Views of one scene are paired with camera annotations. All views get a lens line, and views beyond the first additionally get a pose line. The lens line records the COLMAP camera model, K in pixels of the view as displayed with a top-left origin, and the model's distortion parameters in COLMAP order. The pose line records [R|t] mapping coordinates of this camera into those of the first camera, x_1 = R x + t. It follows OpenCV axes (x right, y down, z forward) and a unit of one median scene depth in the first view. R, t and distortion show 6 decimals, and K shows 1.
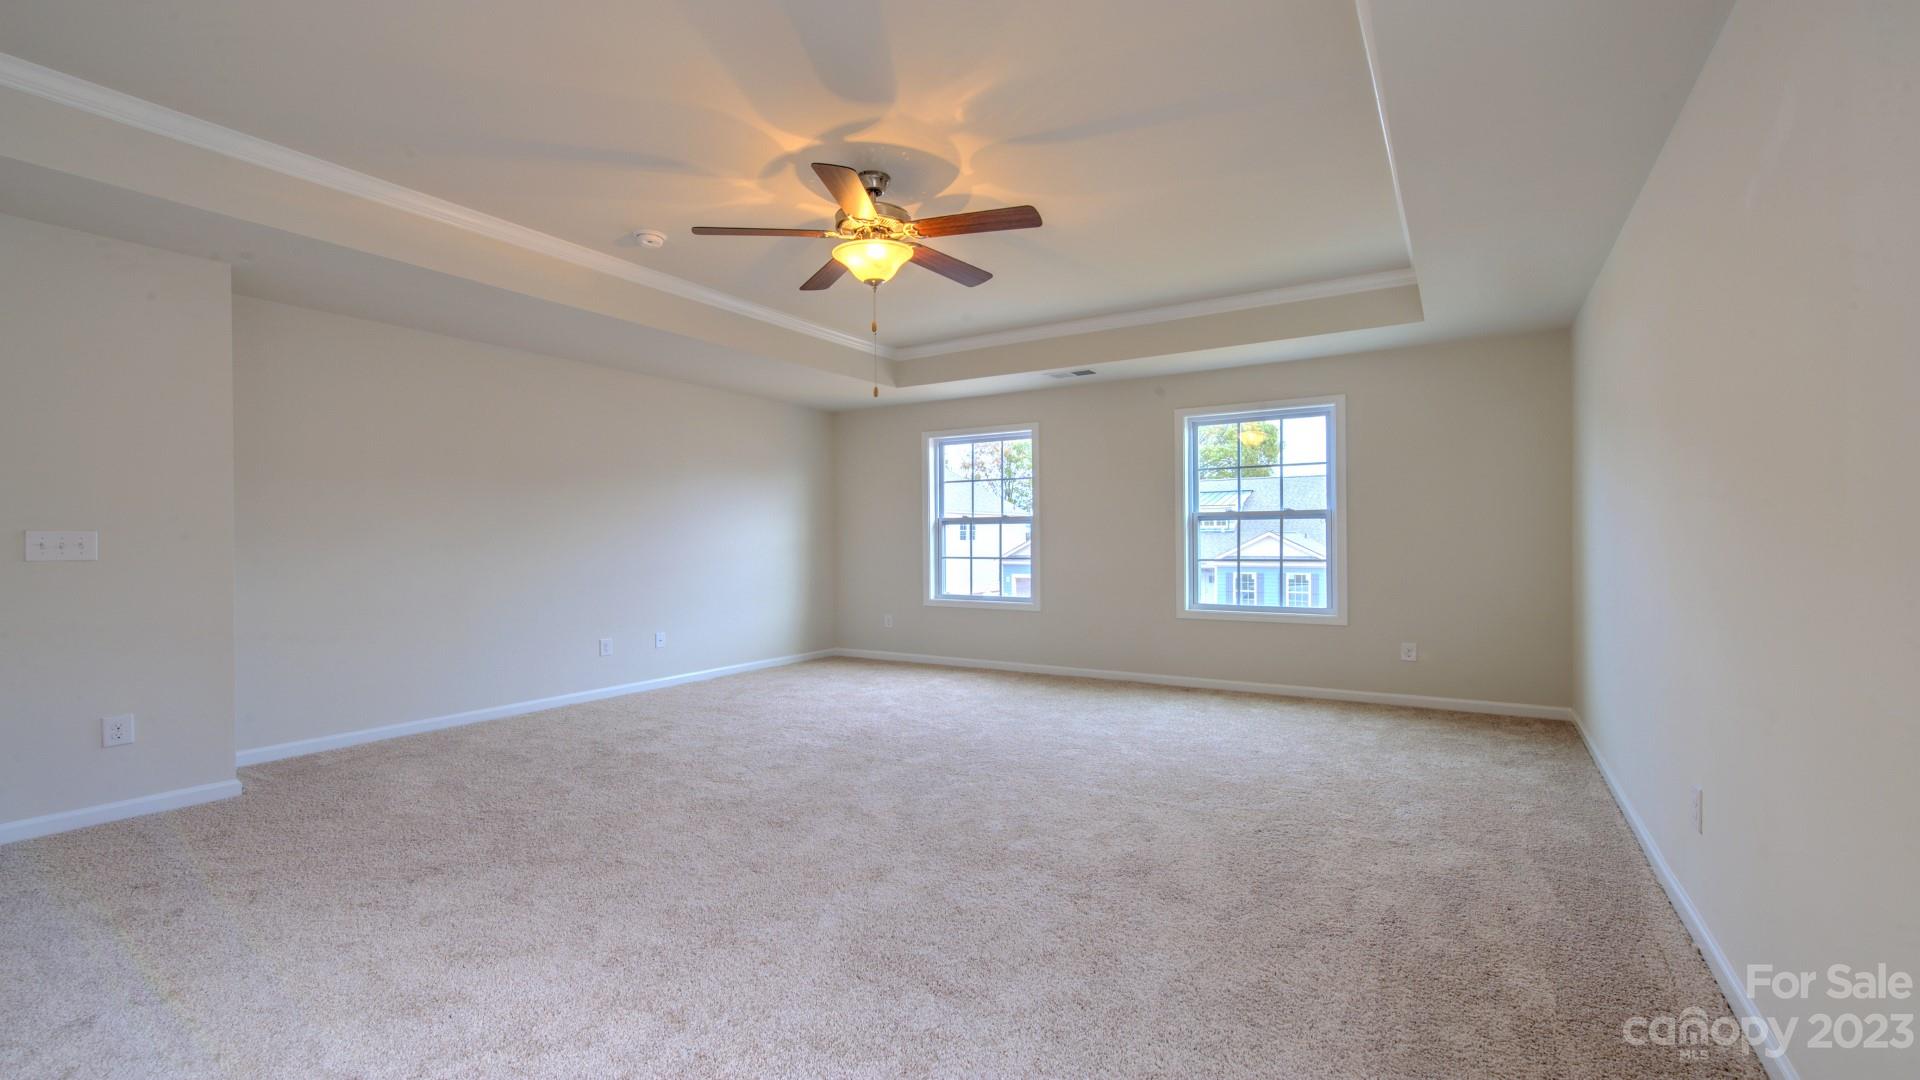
lens RADIAL K [[813.6, 0, 960.0], [0, 813.6, 540.0], [0, 0, 1]] dist [-0.001927, -0.000097]
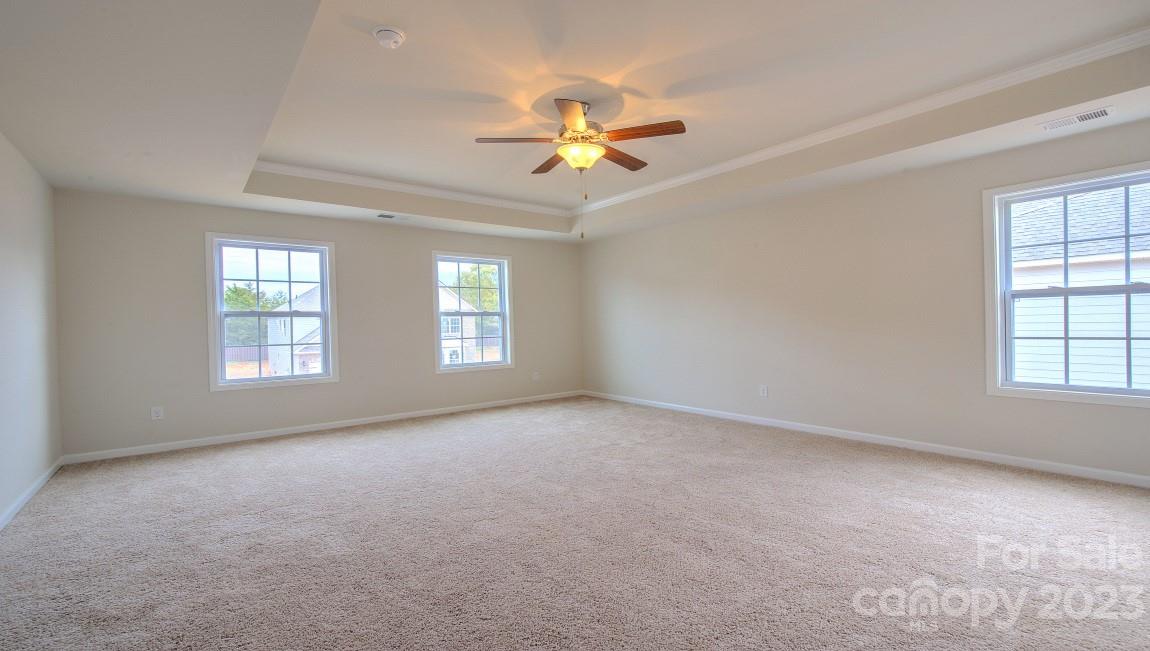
lens RADIAL K [[496.4, 0, 579.3], [0, 496.4, 326.2], [0, 0, 1]] dist [-0.001252, -0.000245]
pose [[0.340353, -0.004963, 0.940285, -0.311522], [0.018983, 0.999819, -0.001594, 0.002229], [-0.940106, 0.018392, 0.340386, 0.194036]]
